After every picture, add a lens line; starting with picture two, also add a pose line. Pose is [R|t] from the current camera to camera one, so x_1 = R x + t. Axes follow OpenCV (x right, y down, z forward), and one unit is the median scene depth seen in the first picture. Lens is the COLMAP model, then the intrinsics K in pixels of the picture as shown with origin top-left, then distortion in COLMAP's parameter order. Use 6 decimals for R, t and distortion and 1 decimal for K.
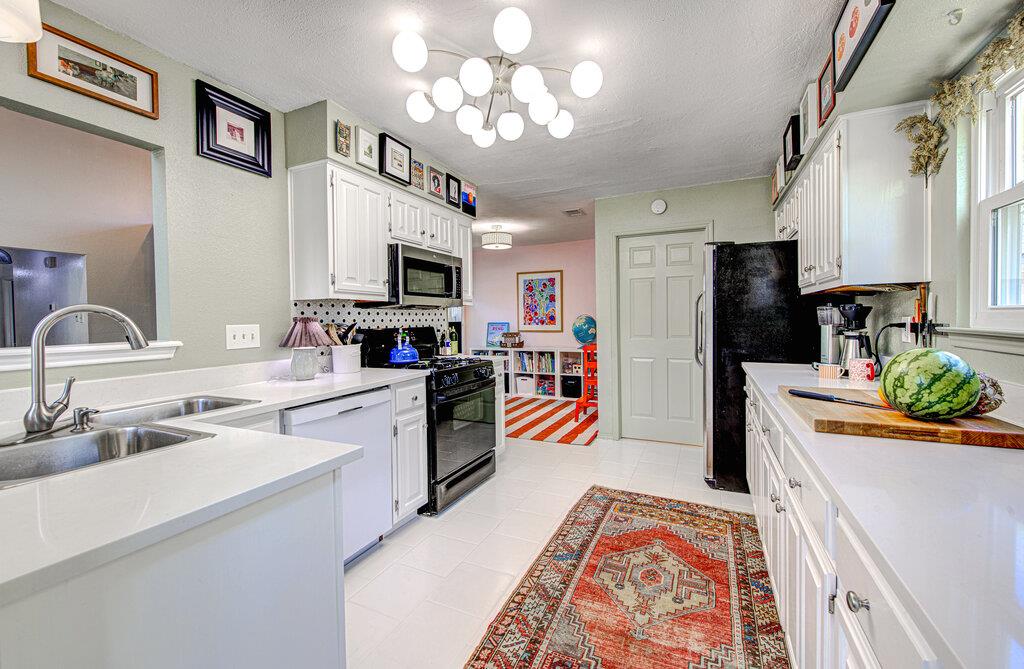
lens RADIAL K [[413.3, 0, 515.7], [0, 413.3, 325.2], [0, 0, 1]] dist [0.000060, 0.000044]
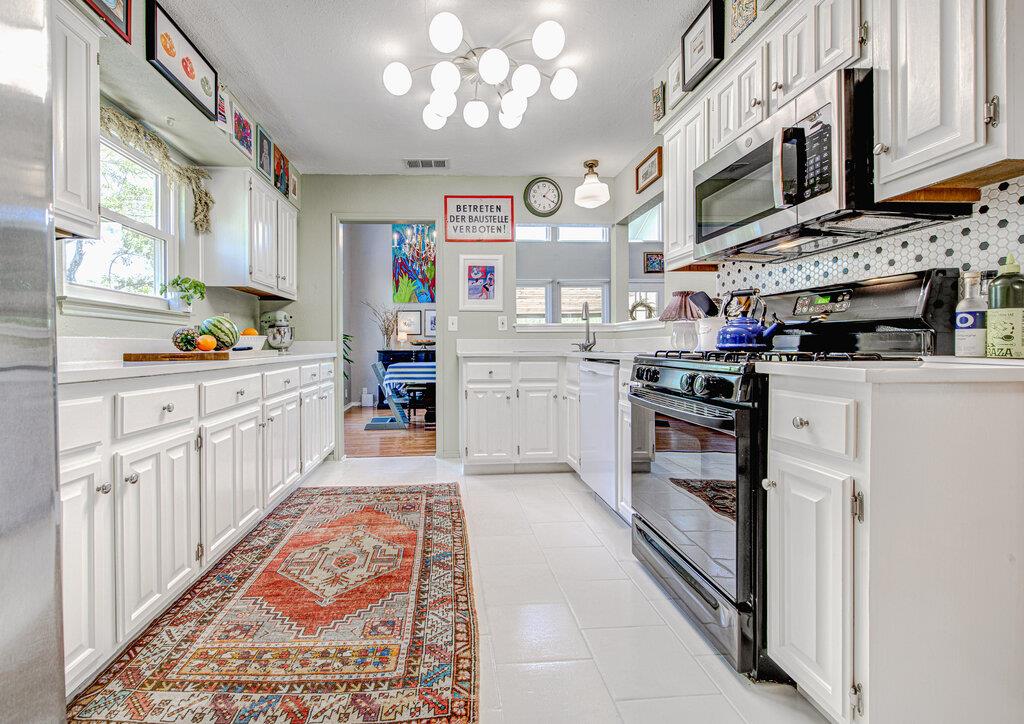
lens RADIAL K [[522.1, 0, 514.0], [0, 522.1, 354.4], [0, 0, 1]] dist [-0.000021, -0.001012]
pose [[-0.856729, 0.025334, -0.515144, 0.538032], [0.012287, 0.999512, 0.028719, 0.090867], [0.515621, 0.018275, -0.856622, 1.986050]]
